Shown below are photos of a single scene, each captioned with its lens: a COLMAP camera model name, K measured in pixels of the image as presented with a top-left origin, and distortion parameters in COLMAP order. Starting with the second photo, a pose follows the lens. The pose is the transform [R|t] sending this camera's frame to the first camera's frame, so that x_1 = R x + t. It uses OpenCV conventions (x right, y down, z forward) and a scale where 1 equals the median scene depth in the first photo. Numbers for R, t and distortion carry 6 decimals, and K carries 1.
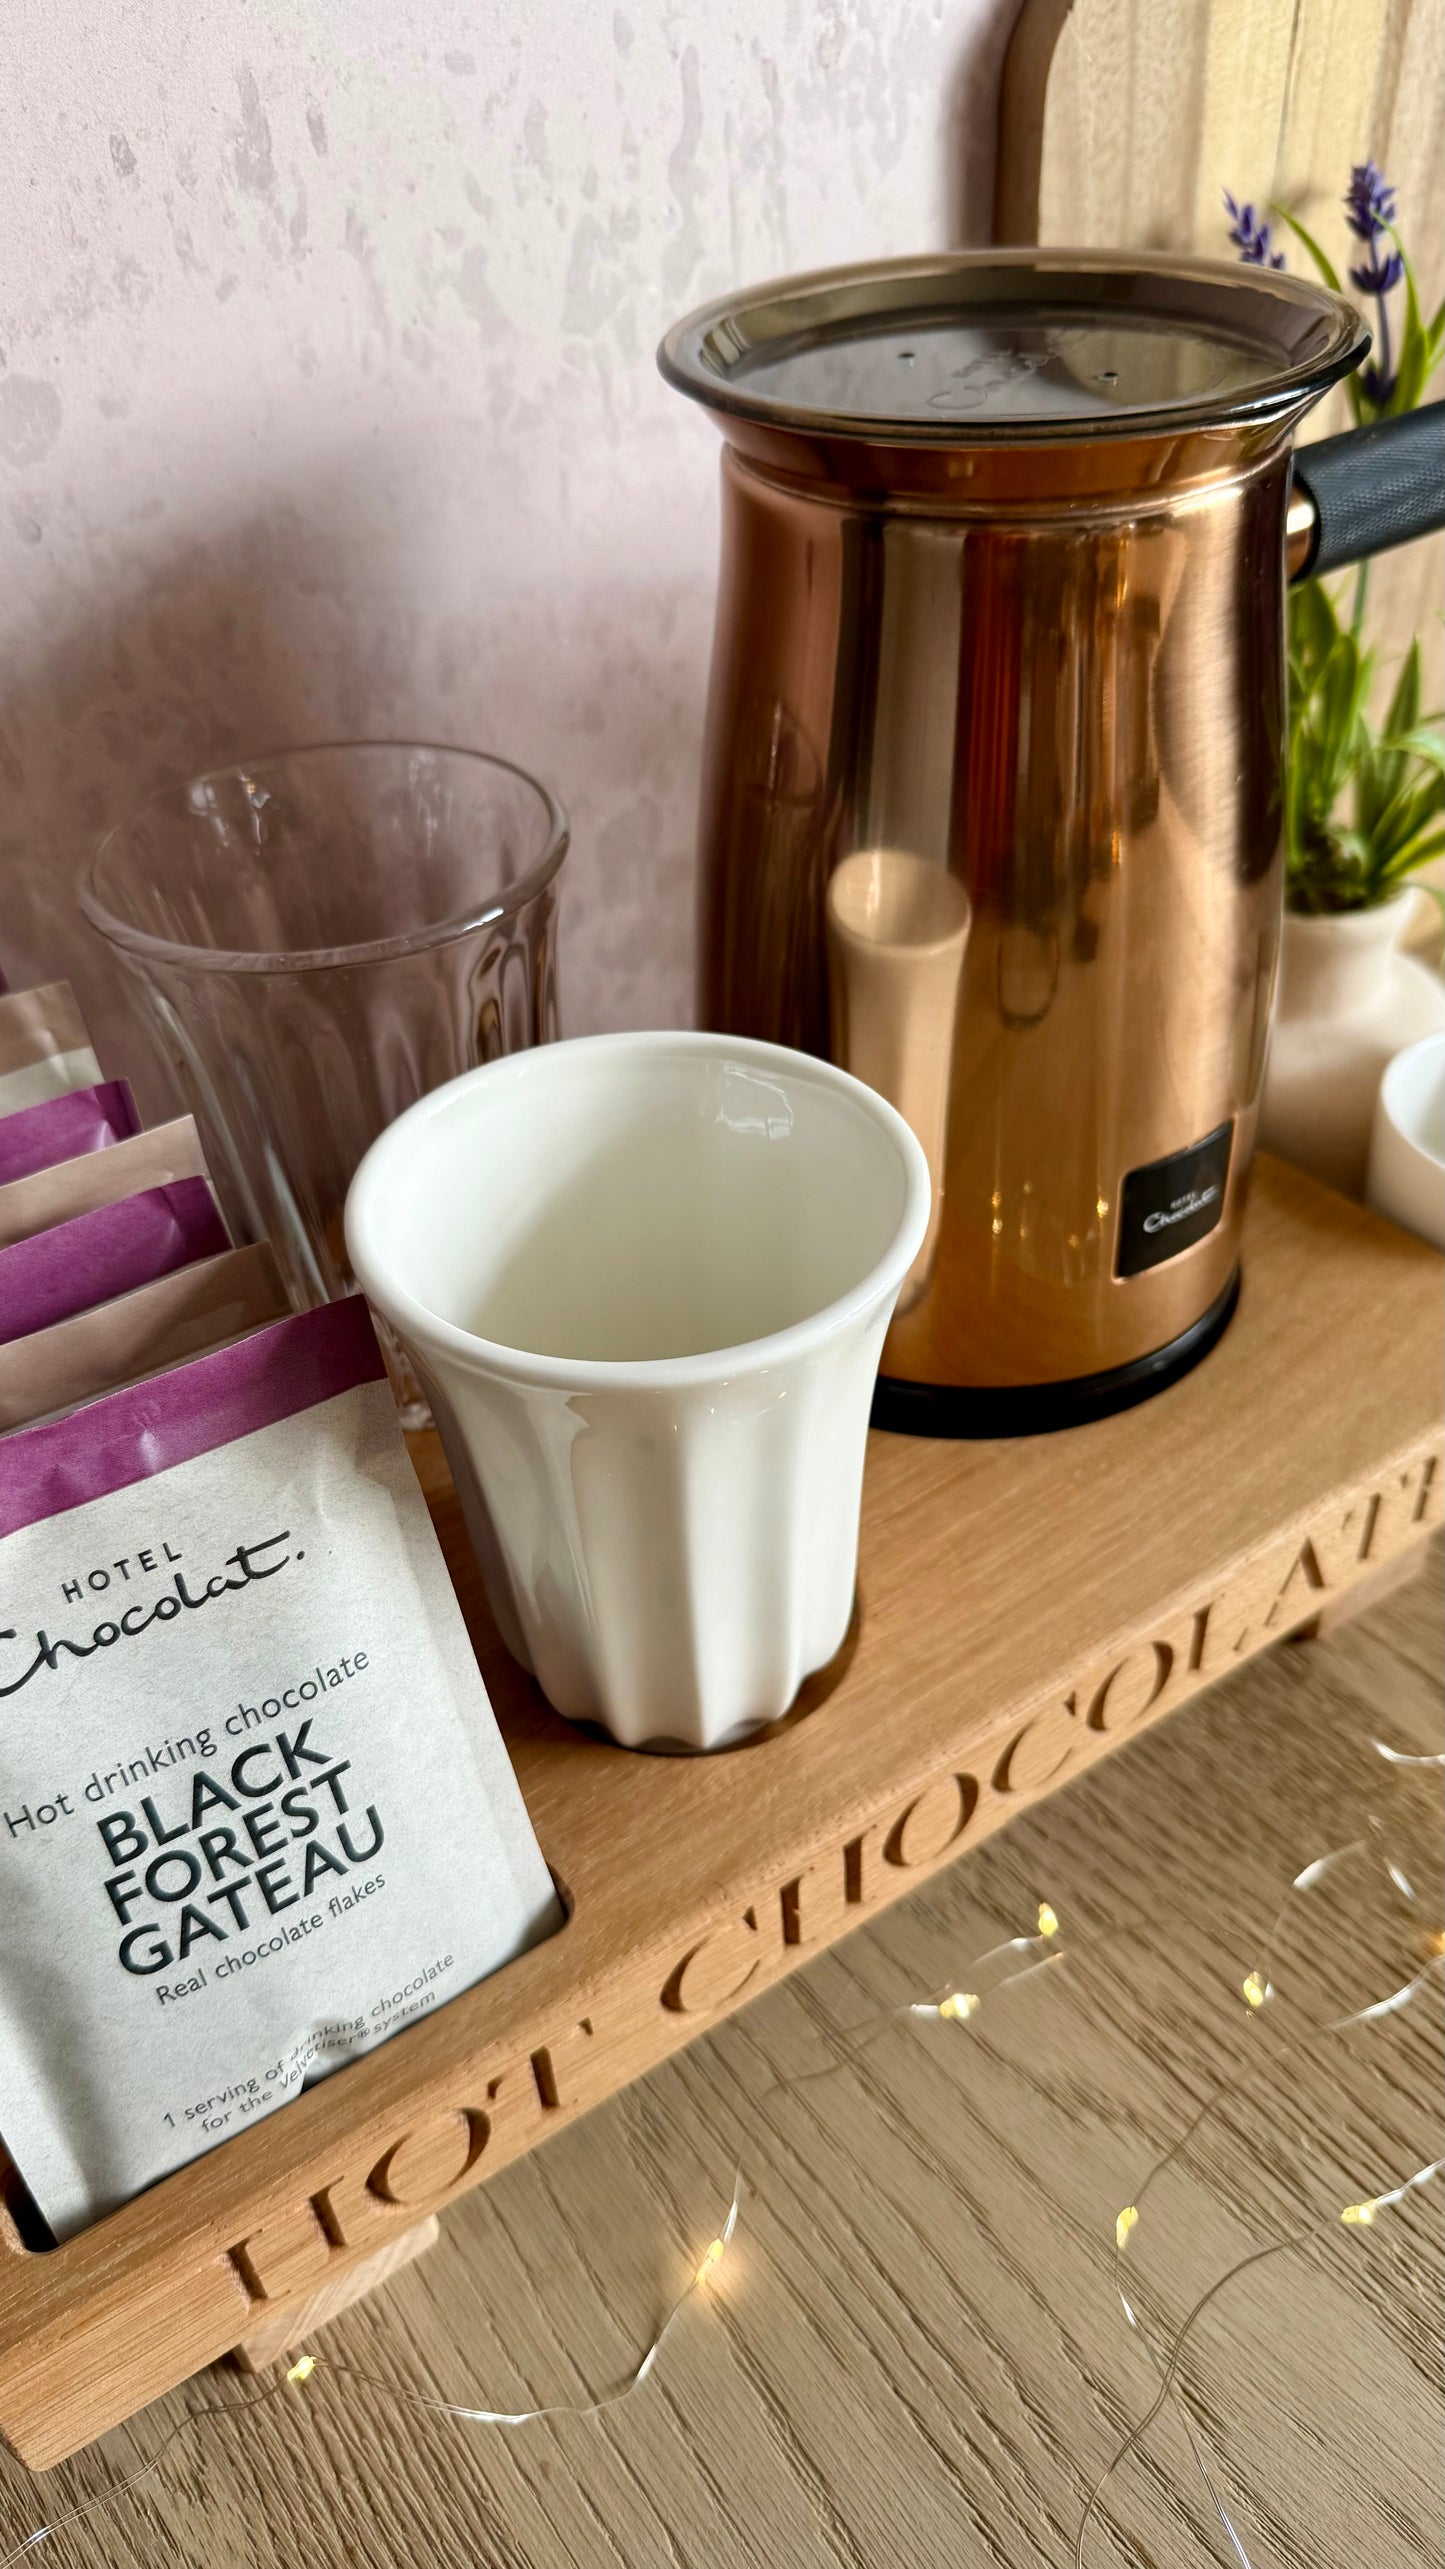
lens RADIAL K [[1923.7, 0, 722.5], [0, 1923.7, 1284.5], [0, 0, 1]] dist [-0.035841, 0.006524]
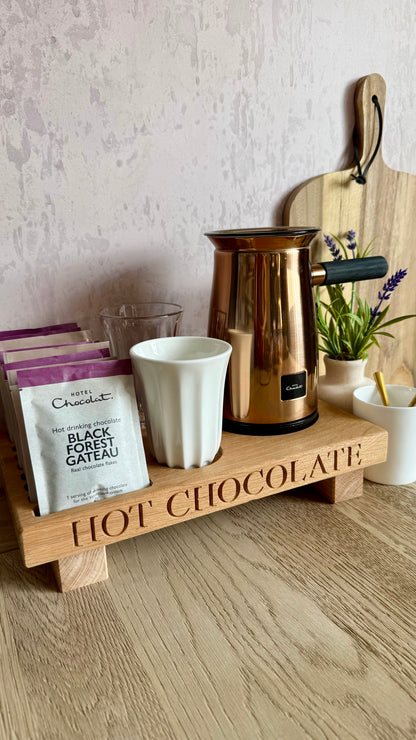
lens RADIAL K [[542.2, 0, 208.0], [0, 542.2, 370.0], [0, 0, 1]] dist [0.057649, -0.112983]
pose [[0.987756, 0.062265, -0.143042, 0.243064], [-0.112357, 0.920037, -0.375377, 0.545409], [0.108231, 0.386853, 0.915768, -0.404731]]
